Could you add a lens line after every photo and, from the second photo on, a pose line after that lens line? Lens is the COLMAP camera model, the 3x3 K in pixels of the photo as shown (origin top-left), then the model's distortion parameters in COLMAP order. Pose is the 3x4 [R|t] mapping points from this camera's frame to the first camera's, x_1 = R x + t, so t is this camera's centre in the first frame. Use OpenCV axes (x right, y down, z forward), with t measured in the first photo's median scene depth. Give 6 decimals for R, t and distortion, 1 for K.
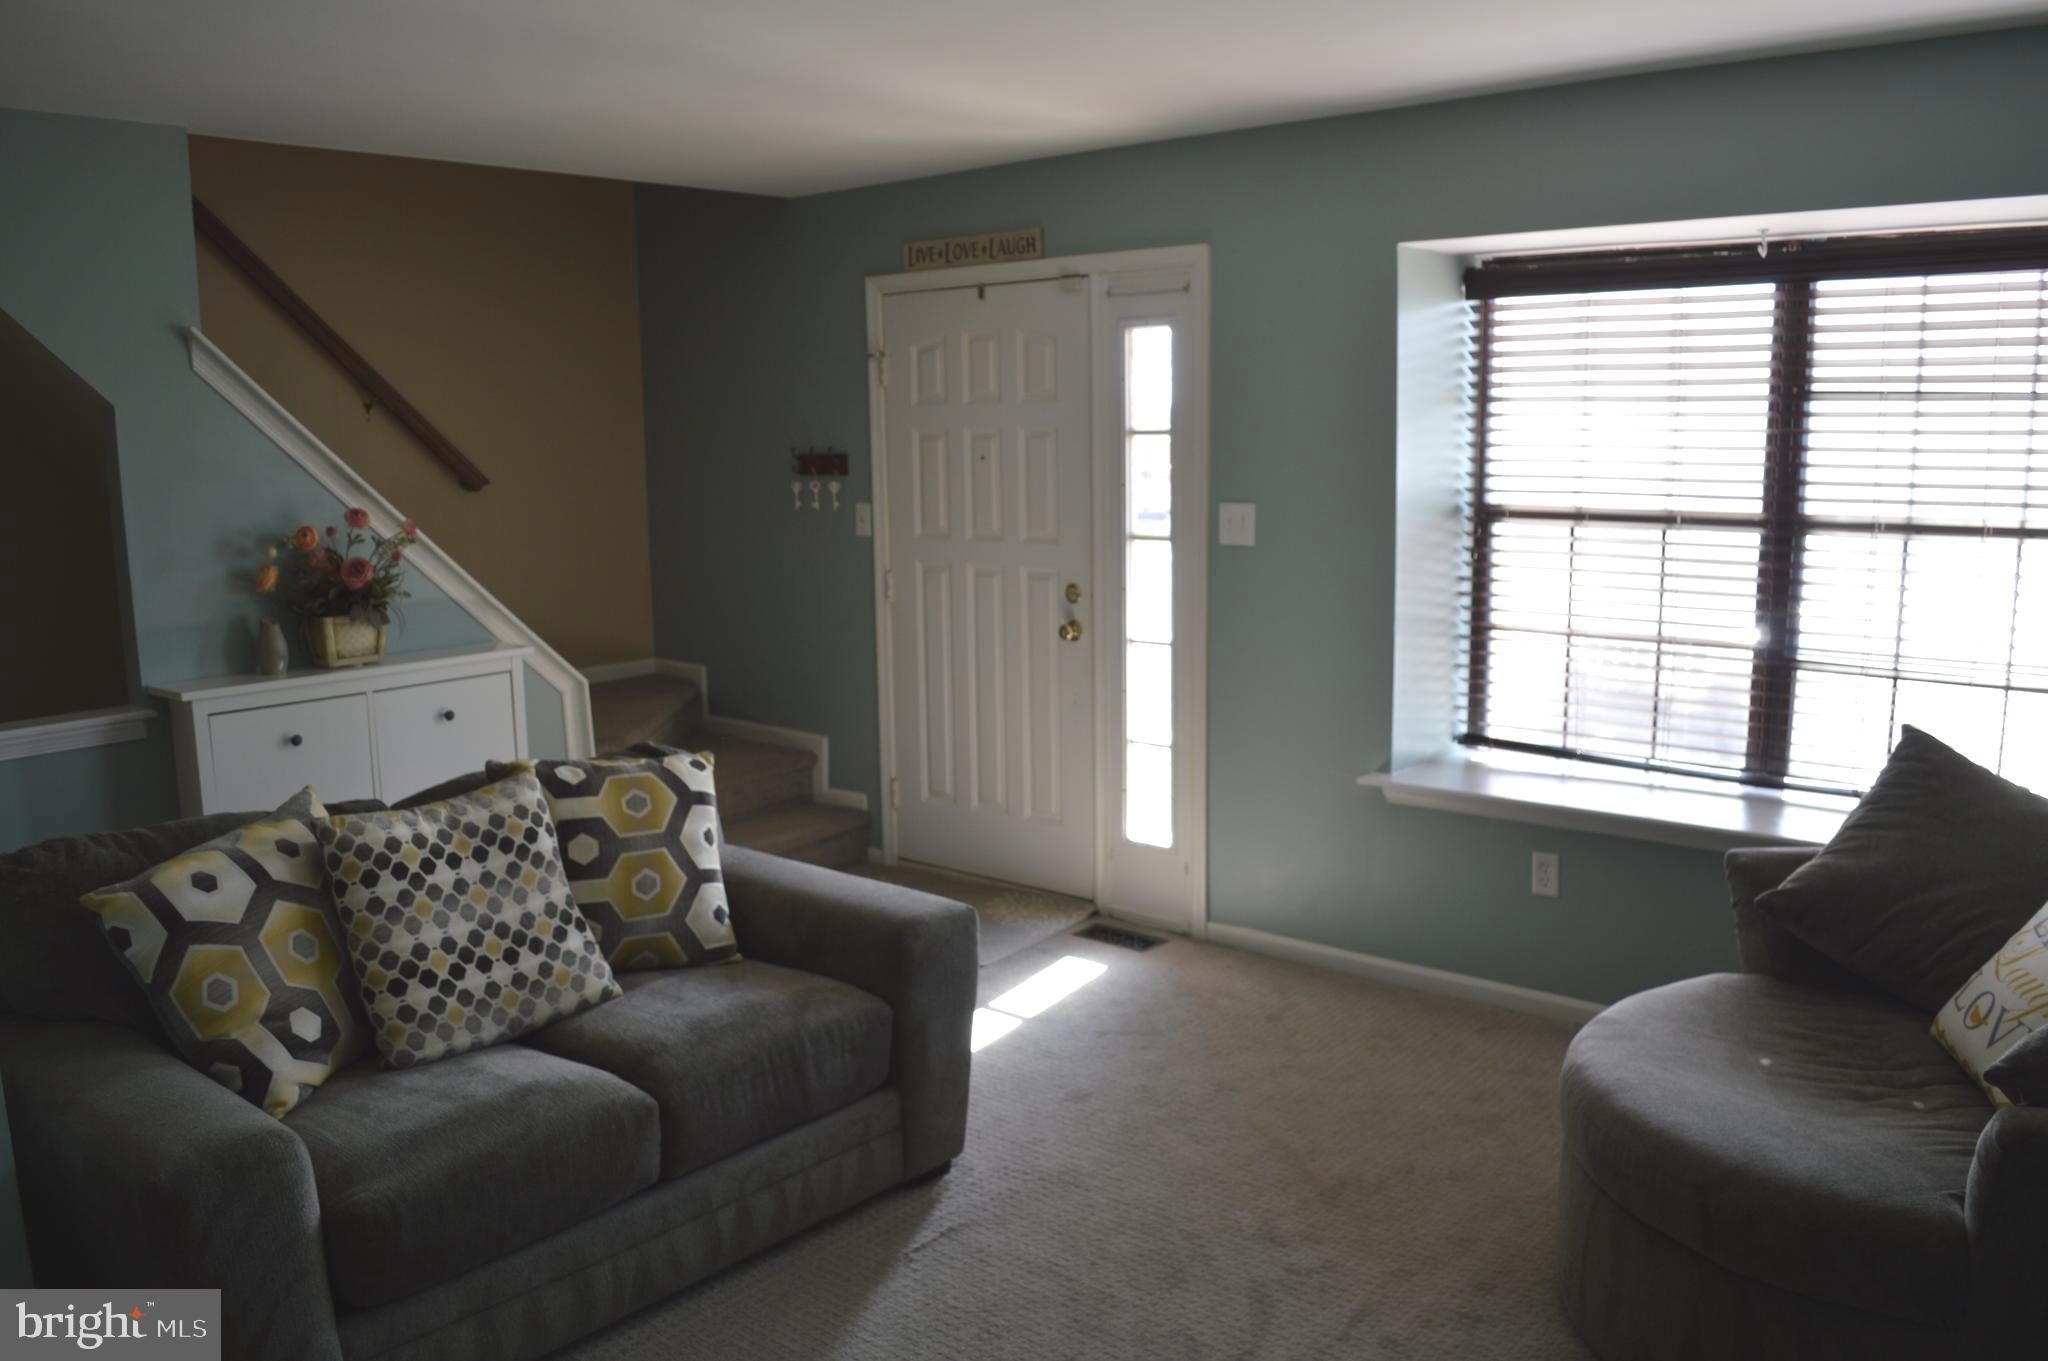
lens RADIAL K [[1651.5, 0, 1035.0], [0, 1651.5, 685.2], [0, 0, 1]] dist [-0.075370, 0.004771]
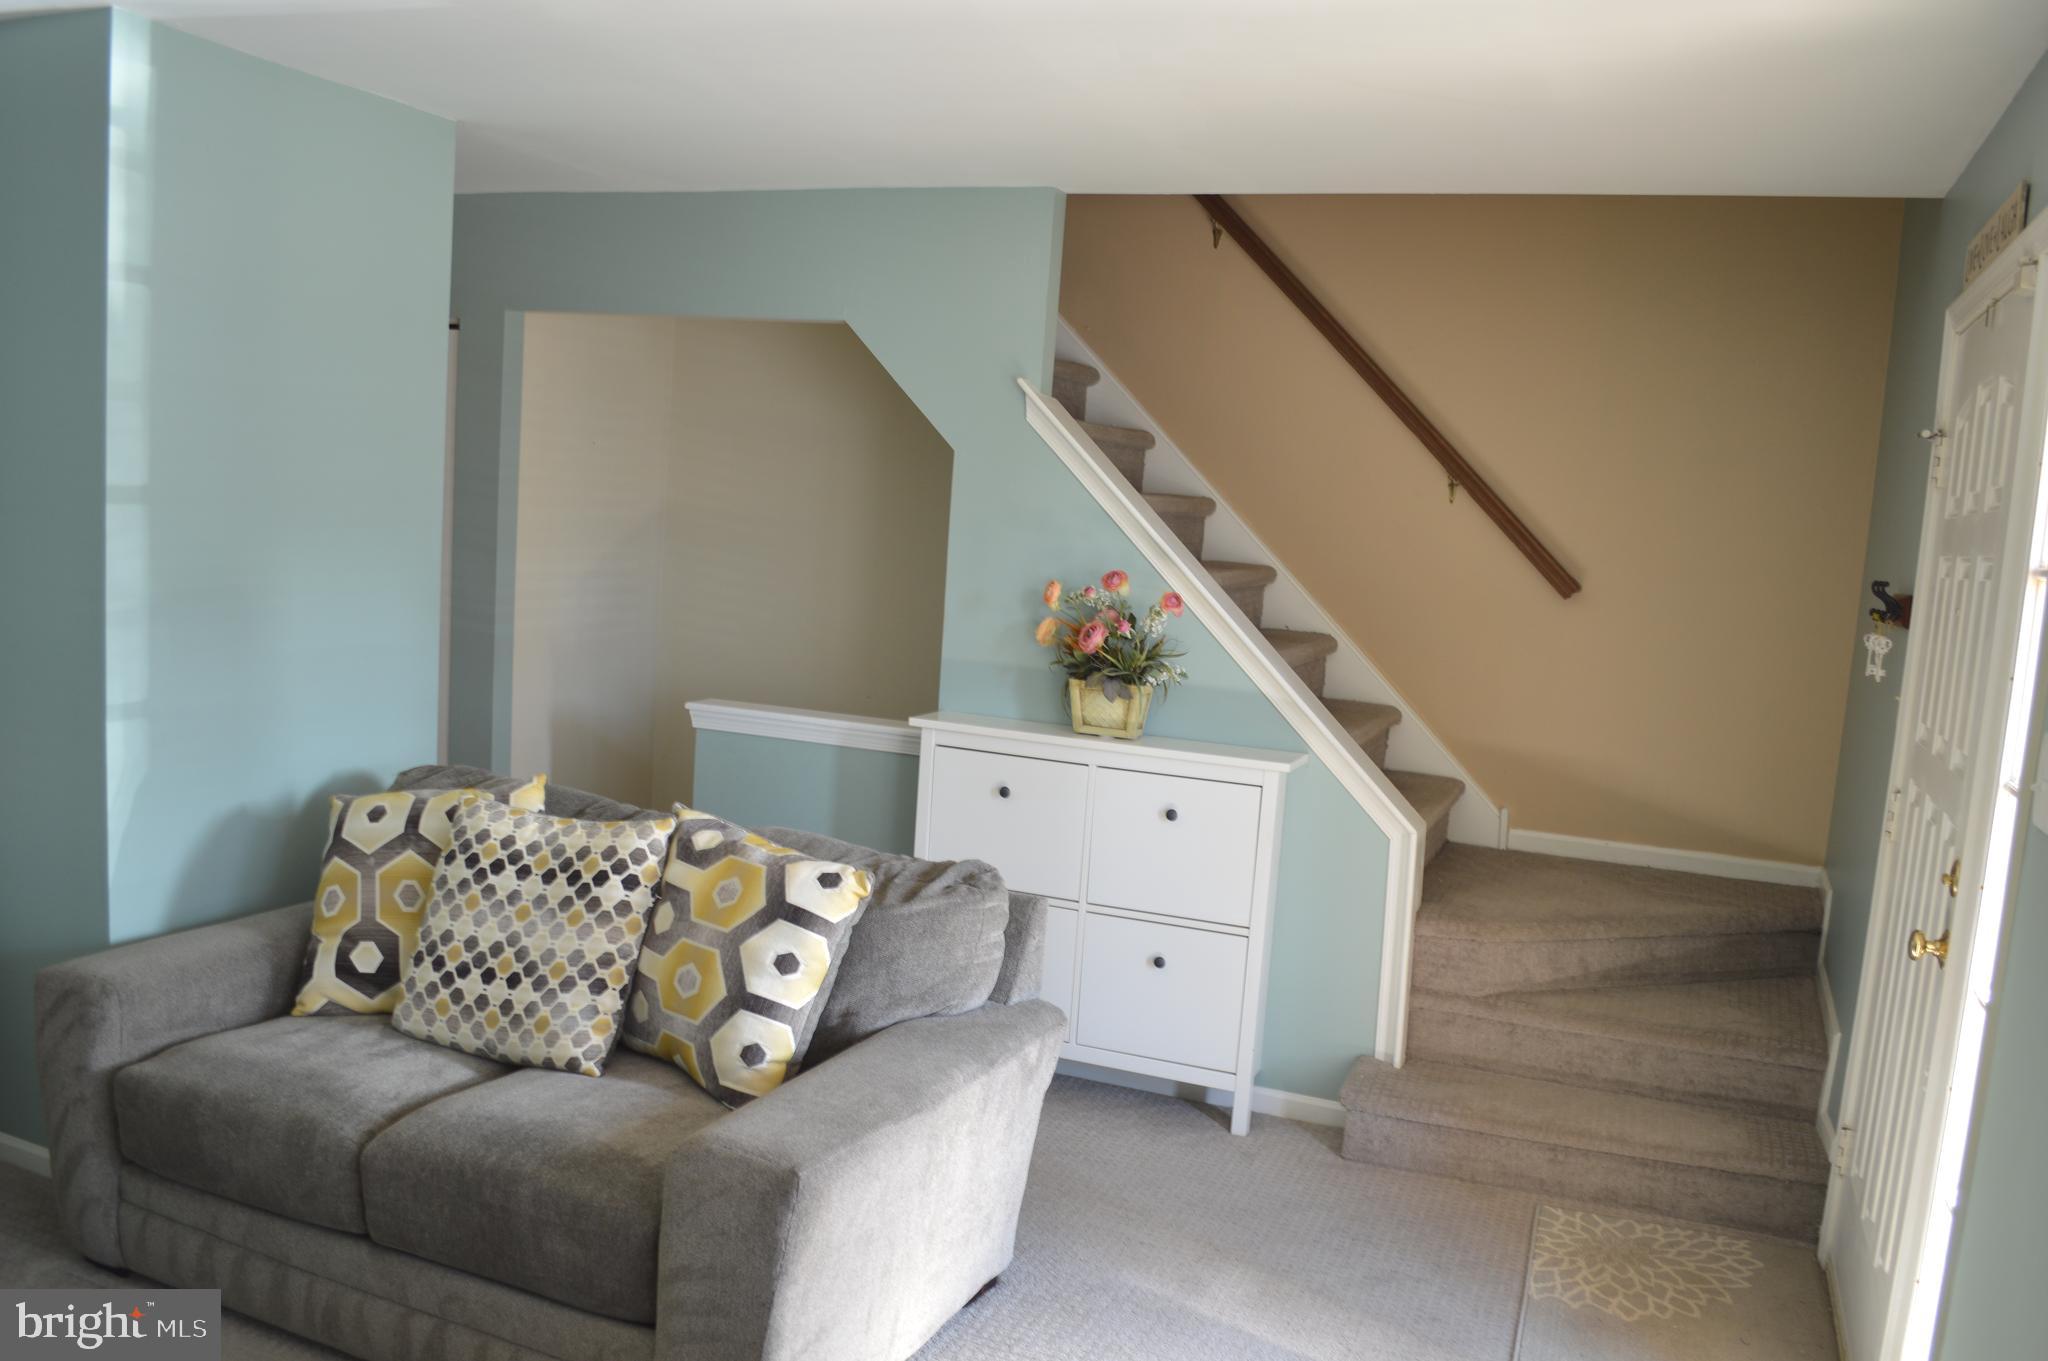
lens RADIAL K [[1651.5, 0, 1019.6], [0, 1651.5, 694.0], [0, 0, 1]] dist [-0.075370, 0.004771]
pose [[0.296803, 0.144556, -0.943934, 0.679740], [-0.218786, 0.972477, 0.080134, -0.148813], [0.929538, 0.182736, 0.320261, 0.945715]]
